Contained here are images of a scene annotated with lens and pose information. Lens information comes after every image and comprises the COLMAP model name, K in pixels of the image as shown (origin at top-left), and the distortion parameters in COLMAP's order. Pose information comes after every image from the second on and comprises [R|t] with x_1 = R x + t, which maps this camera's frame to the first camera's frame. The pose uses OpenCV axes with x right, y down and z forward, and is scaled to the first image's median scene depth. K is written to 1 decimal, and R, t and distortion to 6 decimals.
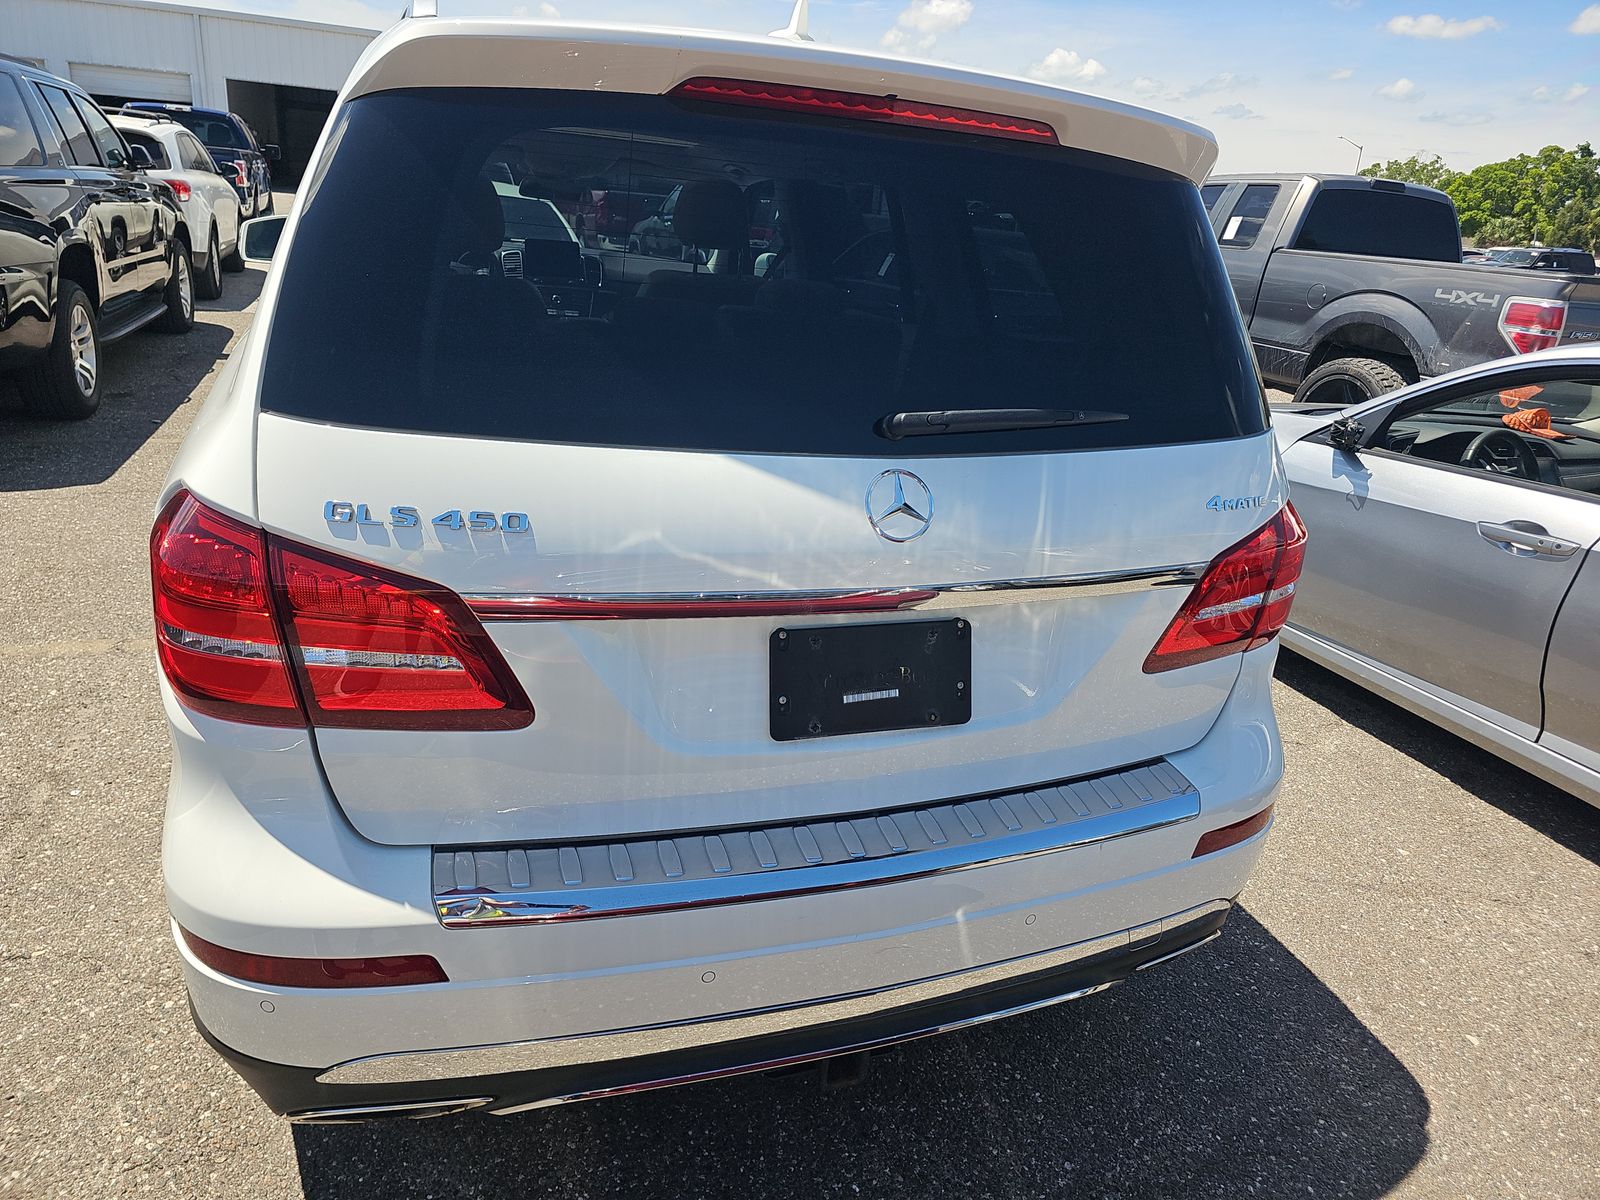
lens RADIAL K [[1024.2, 0, 809.3], [0, 1024.2, 608.6], [0, 0, 1]] dist [0.087265, -0.080530]
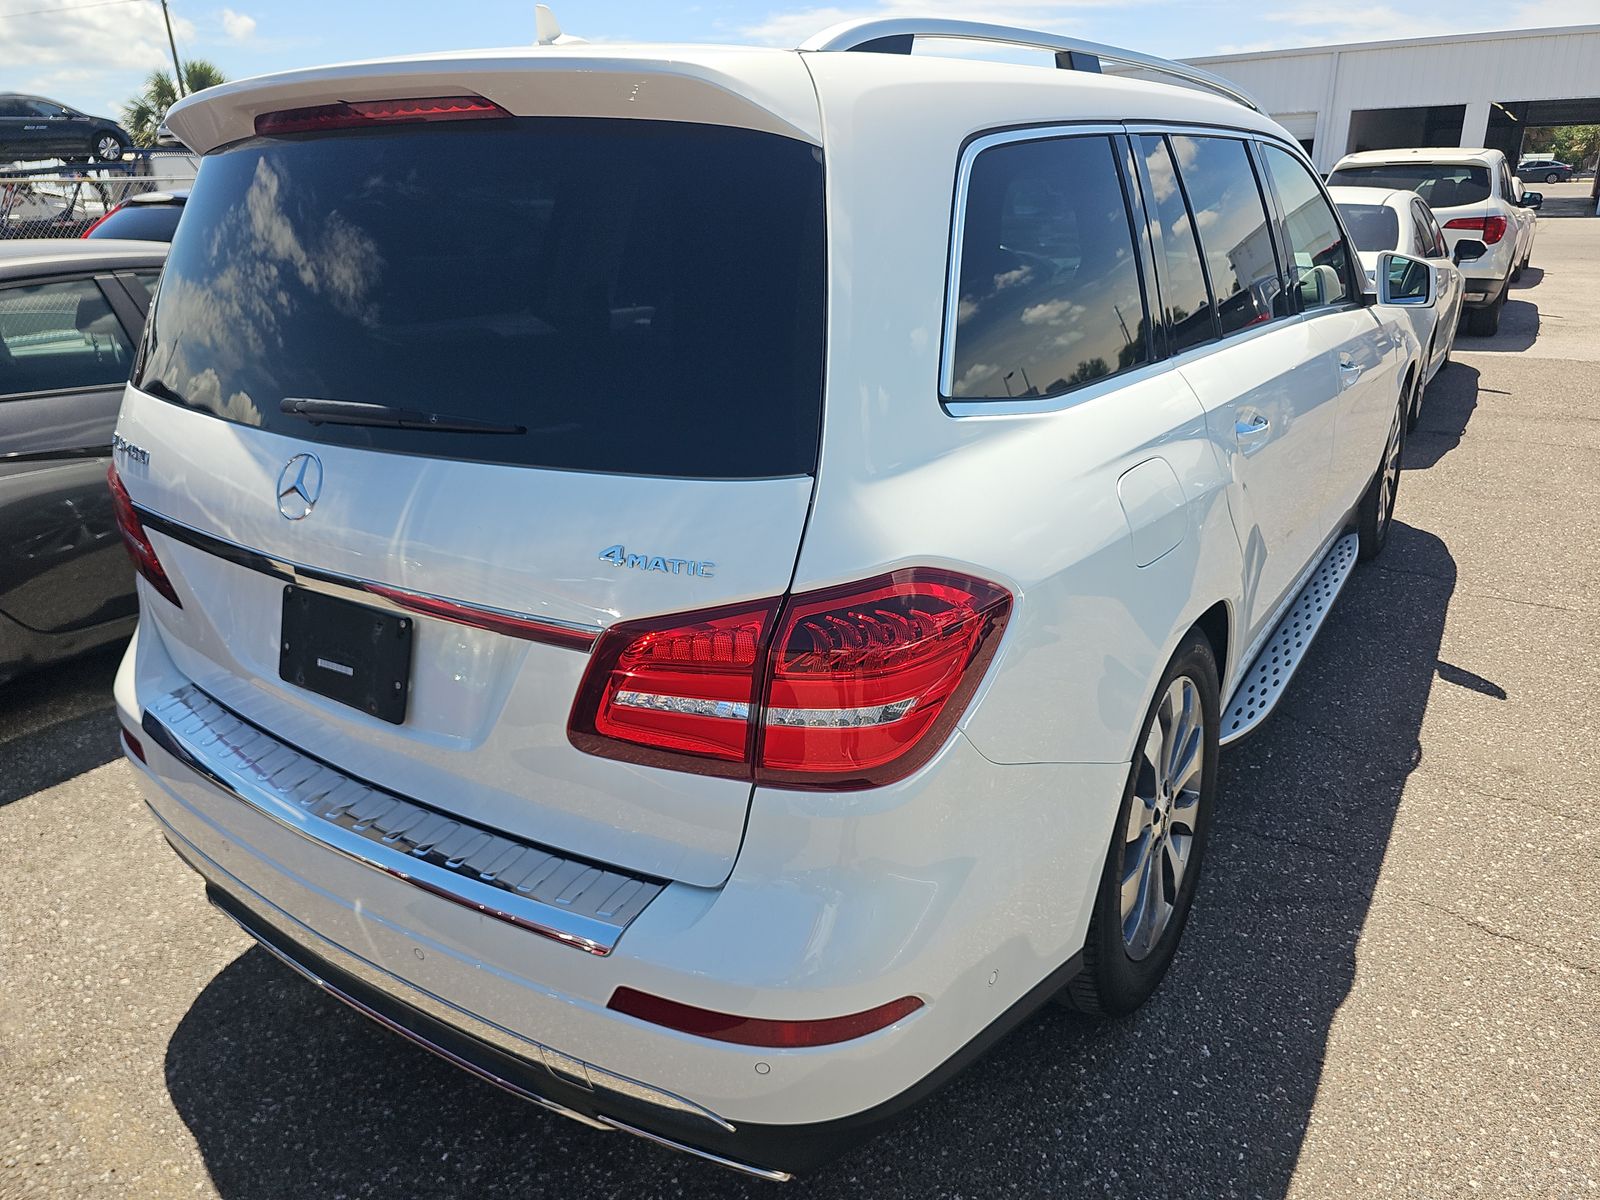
lens RADIAL K [[1036.1, 0, 802.4], [0, 1036.1, 616.3], [0, 0, 1]] dist [0.058290, -0.059636]
pose [[0.591192, 0.212444, -0.778049, 1.275149], [-0.226703, 0.969564, 0.092478, -0.189582], [0.774014, 0.121713, 0.621360, 0.753413]]
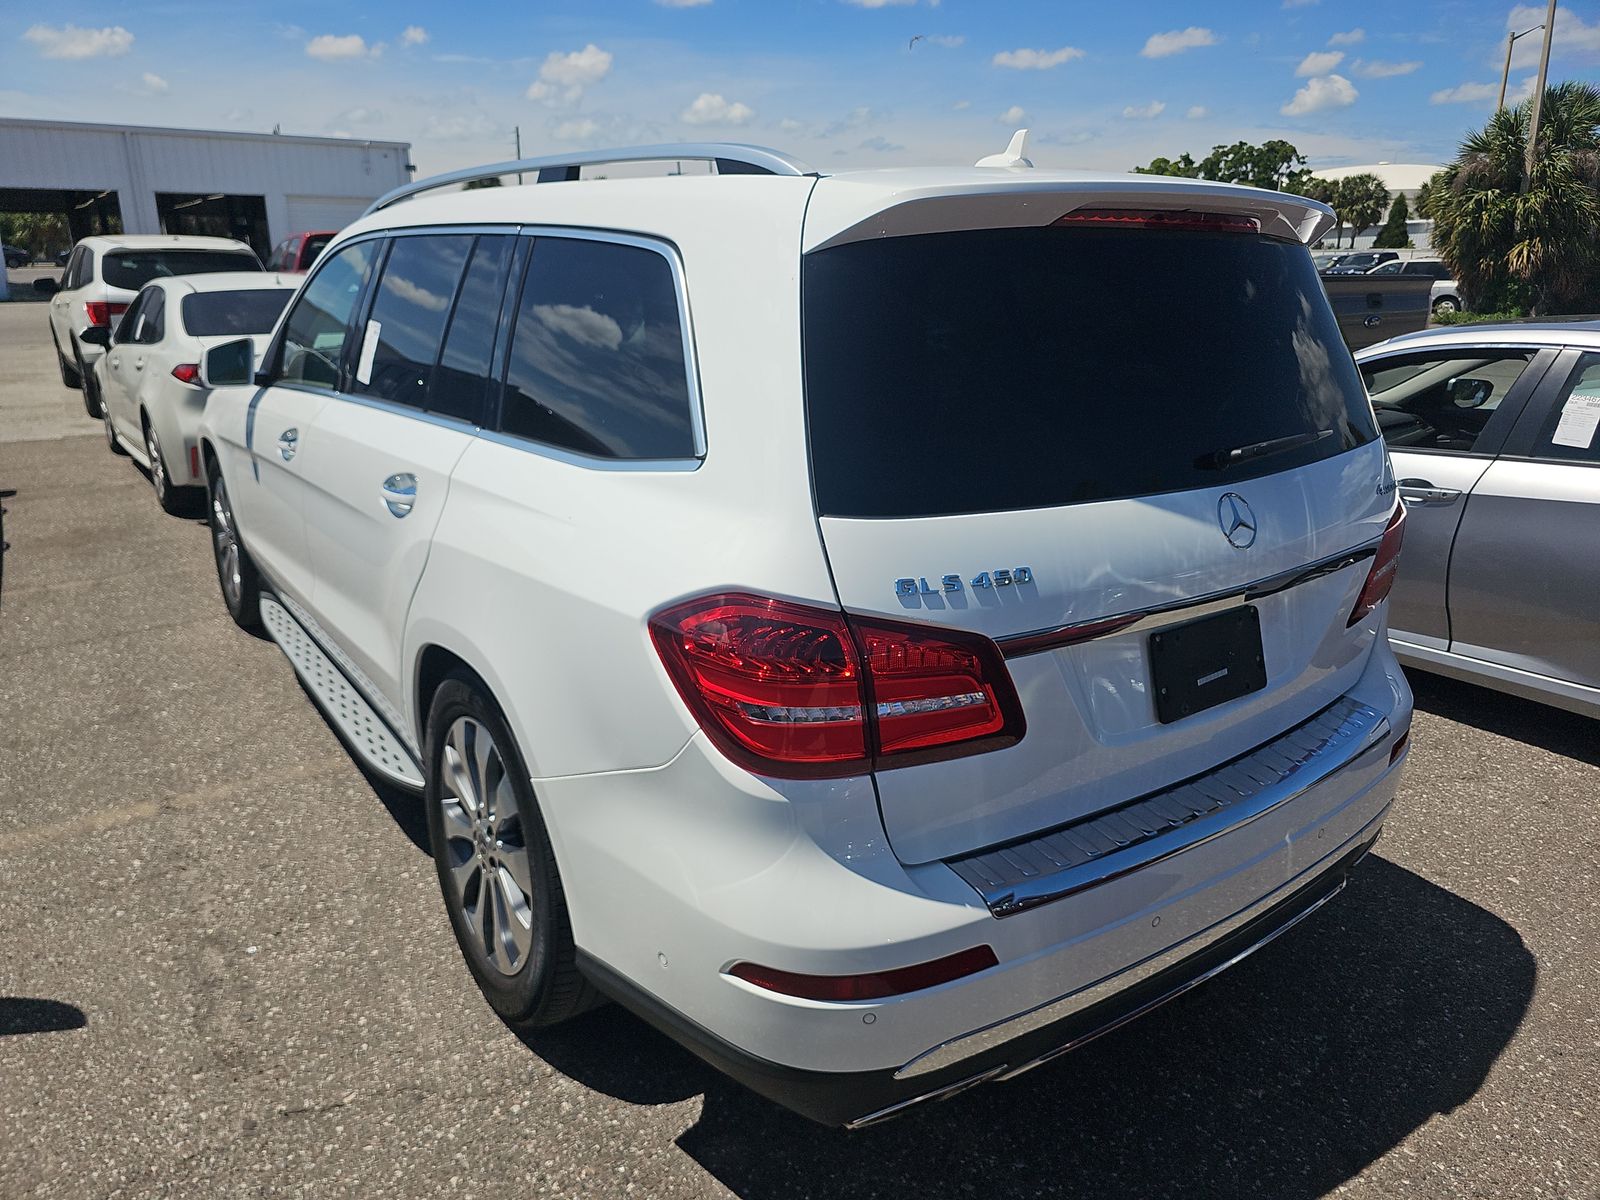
lens RADIAL K [[1036.1, 0, 802.4], [0, 1036.1, 616.3], [0, 0, 1]] dist [0.058290, -0.059636]
pose [[0.961836, -0.159801, 0.222117, -0.743376], [0.167419, 0.985760, -0.015774, -0.053536], [-0.216433, 0.052359, 0.974892, -0.136497]]
